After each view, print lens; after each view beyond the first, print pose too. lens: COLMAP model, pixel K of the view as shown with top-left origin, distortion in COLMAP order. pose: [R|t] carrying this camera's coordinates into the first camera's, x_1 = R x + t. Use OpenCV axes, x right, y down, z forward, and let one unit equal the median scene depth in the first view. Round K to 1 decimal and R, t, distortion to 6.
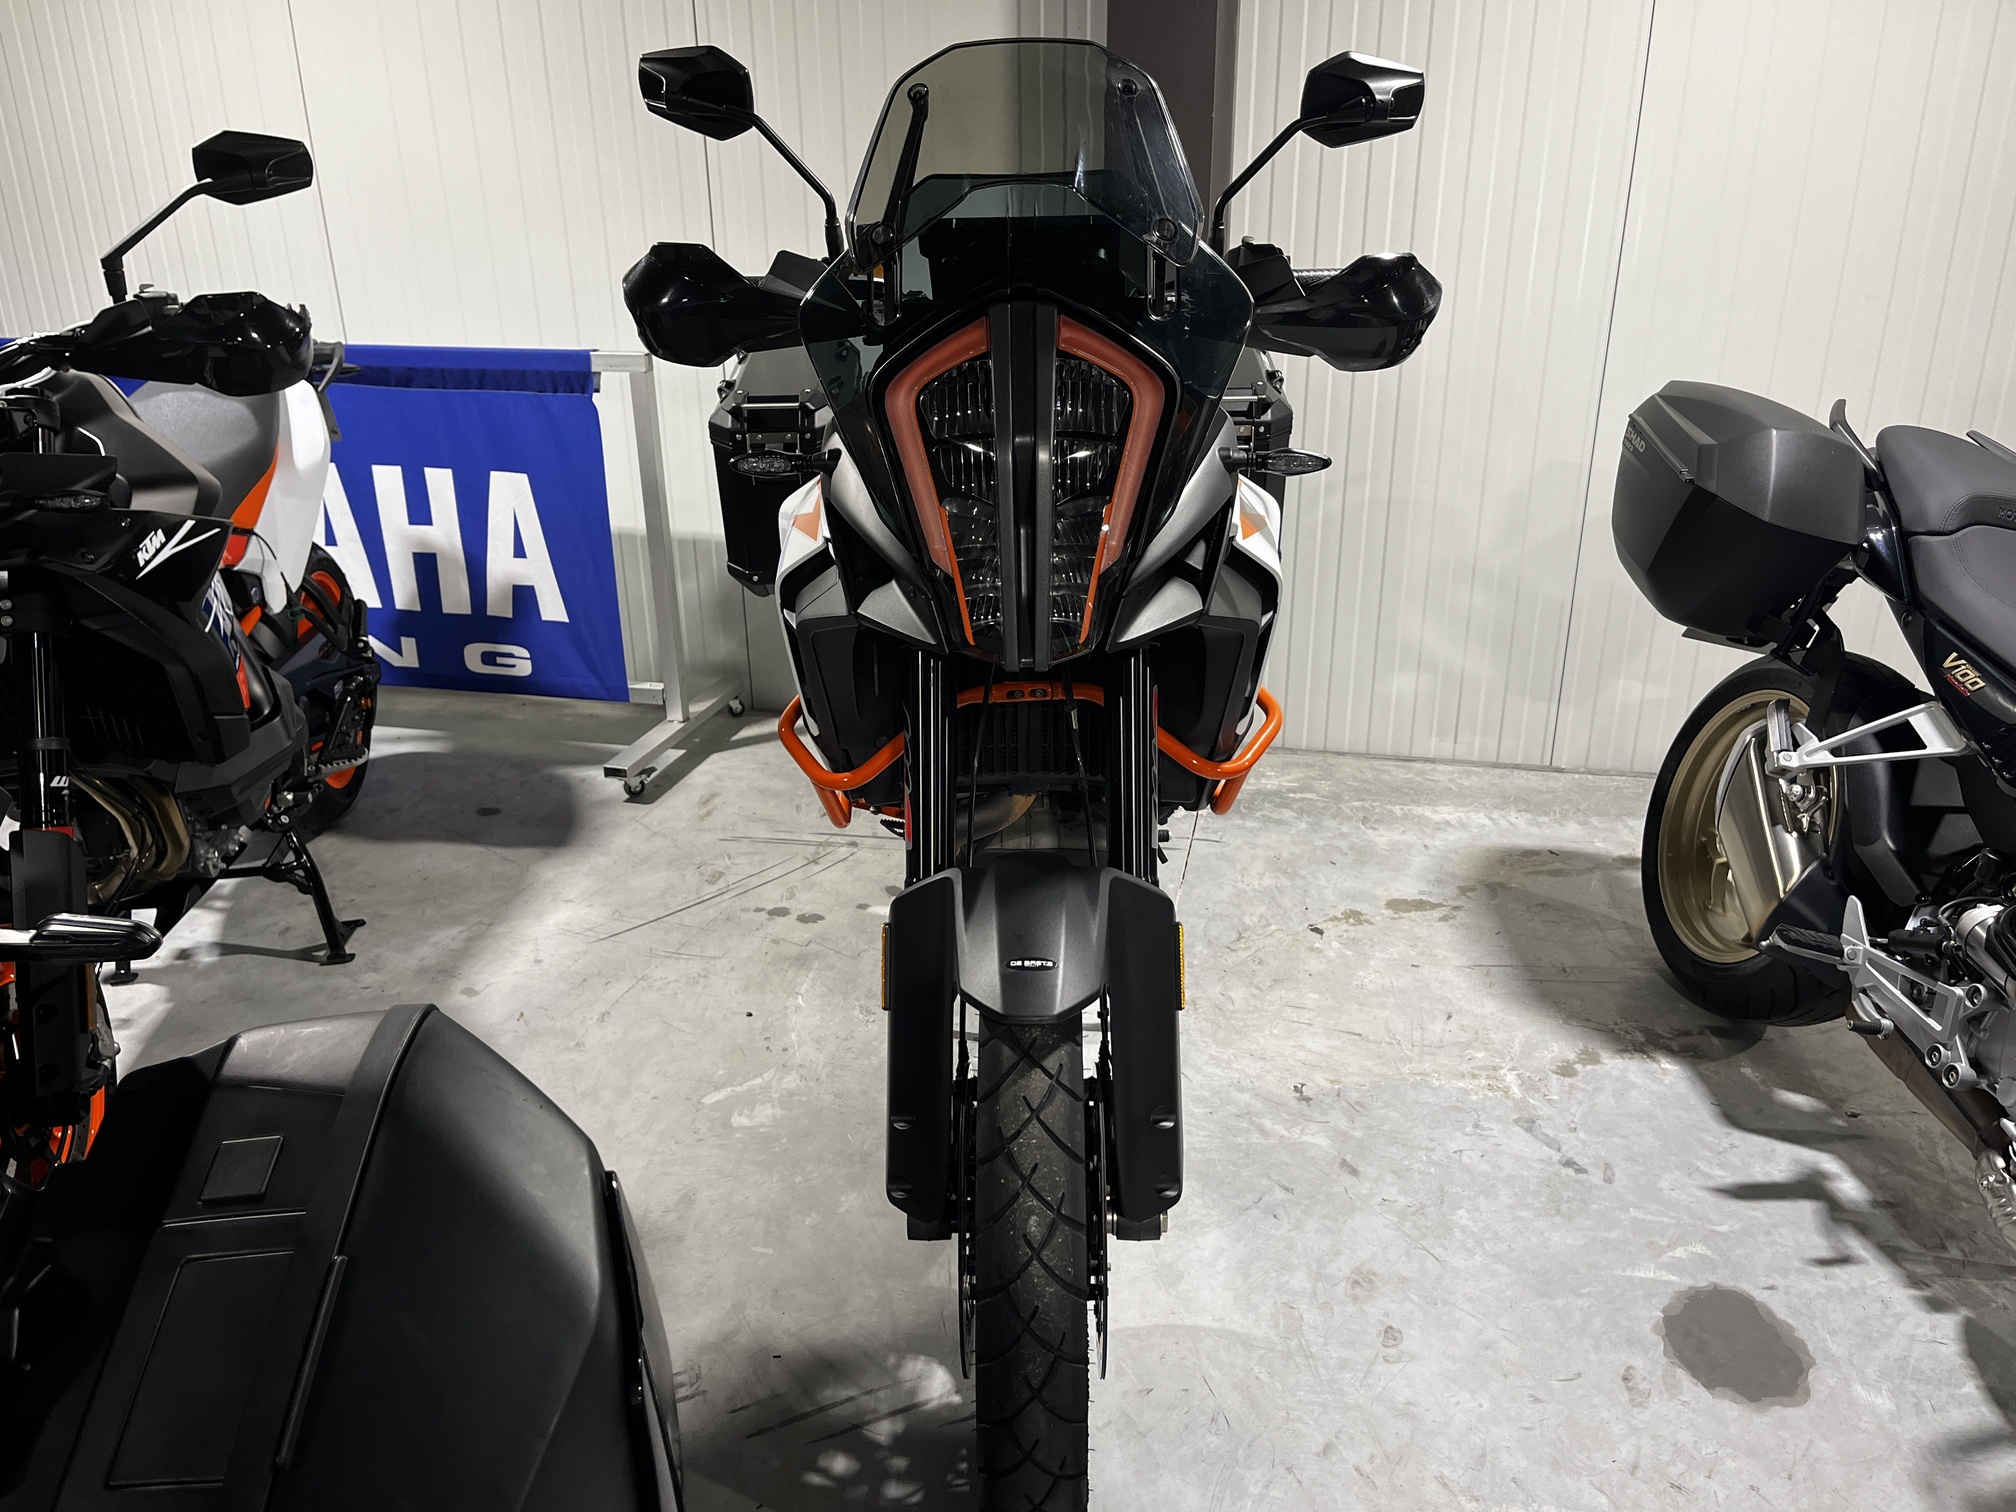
lens RADIAL K [[1546.5, 0, 1001.8], [0, 1546.5, 742.4], [0, 0, 1]] dist [0.024360, -0.010079]
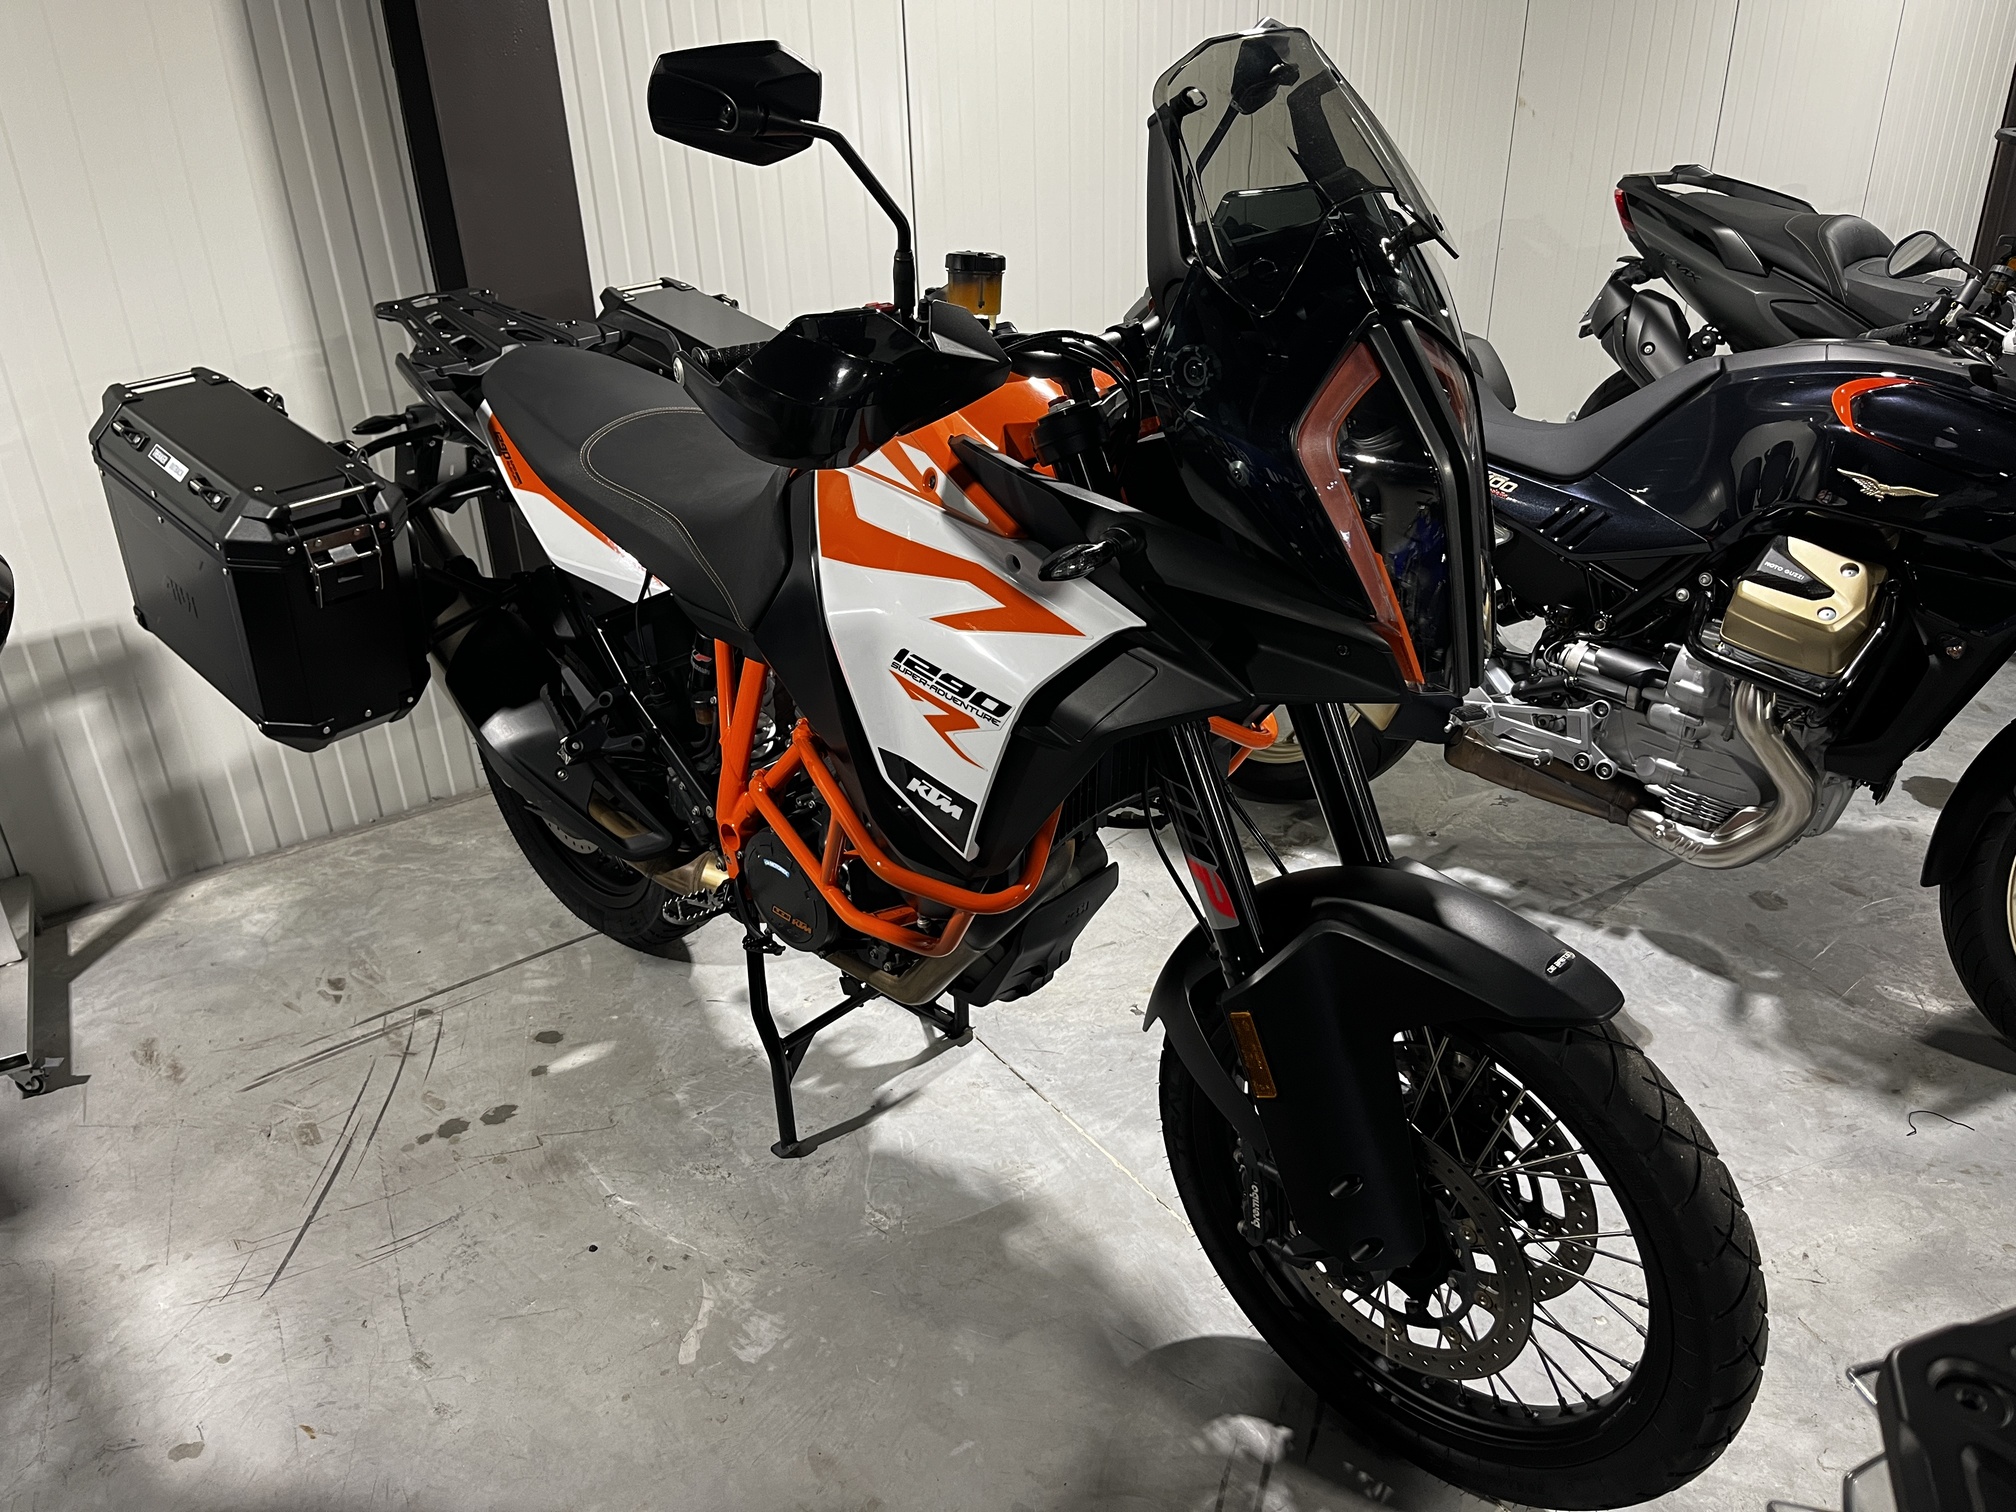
lens RADIAL K [[1546.5, 0, 1004.0], [0, 1546.5, 758.6], [0, 0, 1]] dist [0.024360, -0.010079]
pose [[0.686155, -0.344850, 0.640523, -0.503721], [0.292931, 0.936936, 0.190635, -0.170005], [-0.665870, 0.056824, 0.743901, 0.291241]]
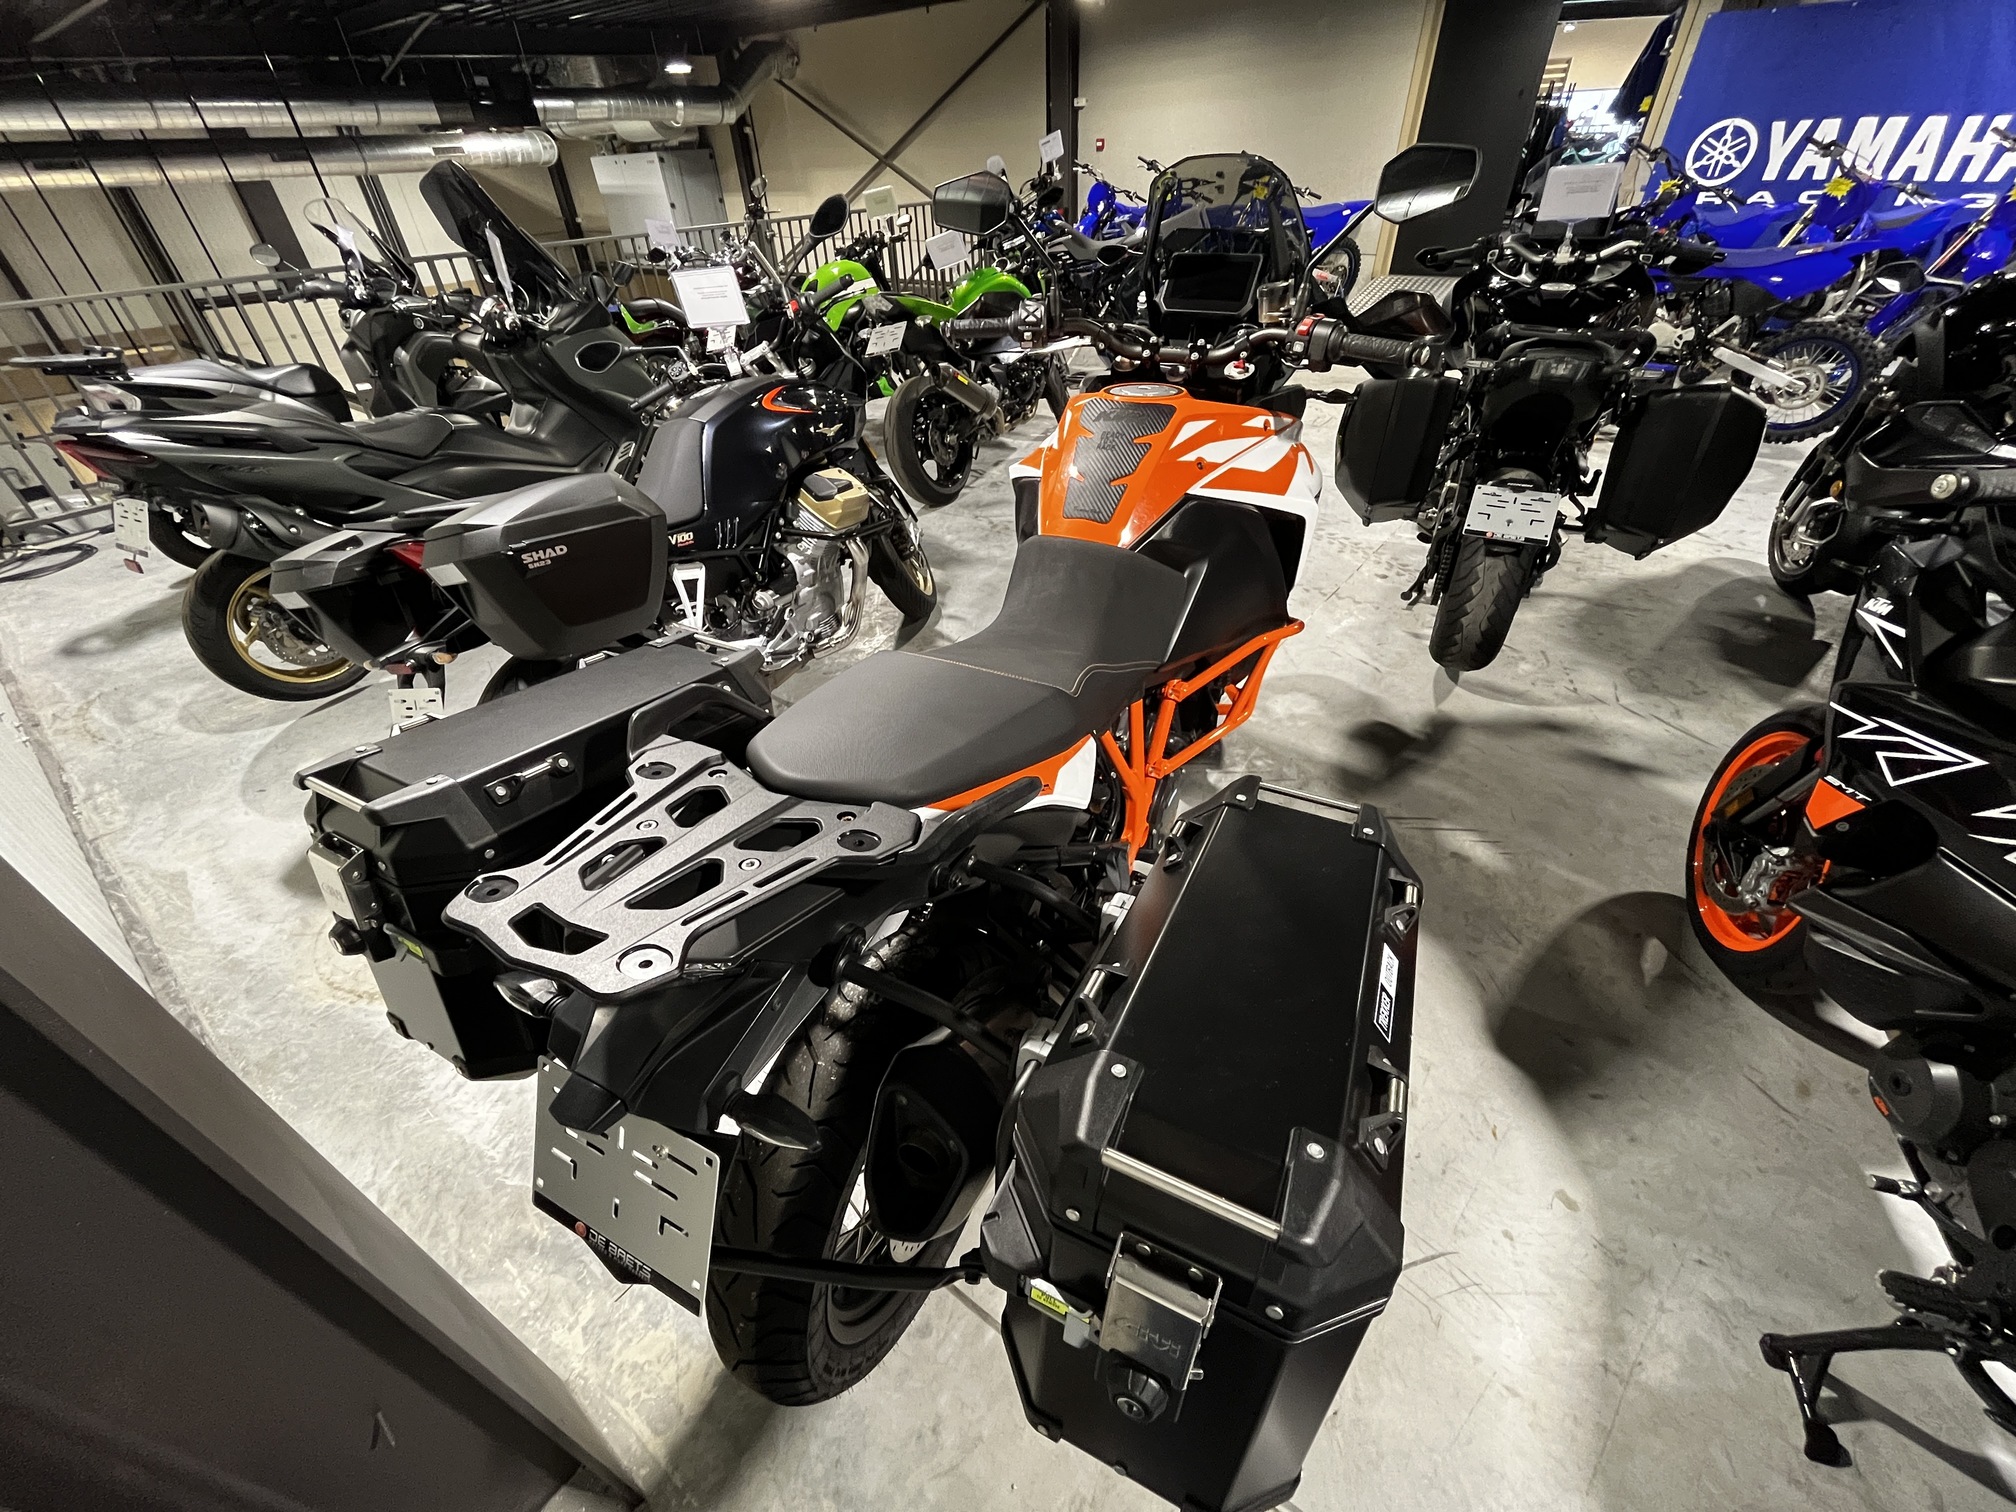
lens RADIAL K [[812.0, 0, 1005.1], [0, 812.0, 757.0], [0, 0, 1]] dist [-0.003563, 0.000041]
pose [[-0.894380, -0.234692, 0.380793, -0.183525], [0.208102, 0.535246, 0.818661, -0.576762], [-0.395951, 0.811438, -0.429873, 1.338023]]
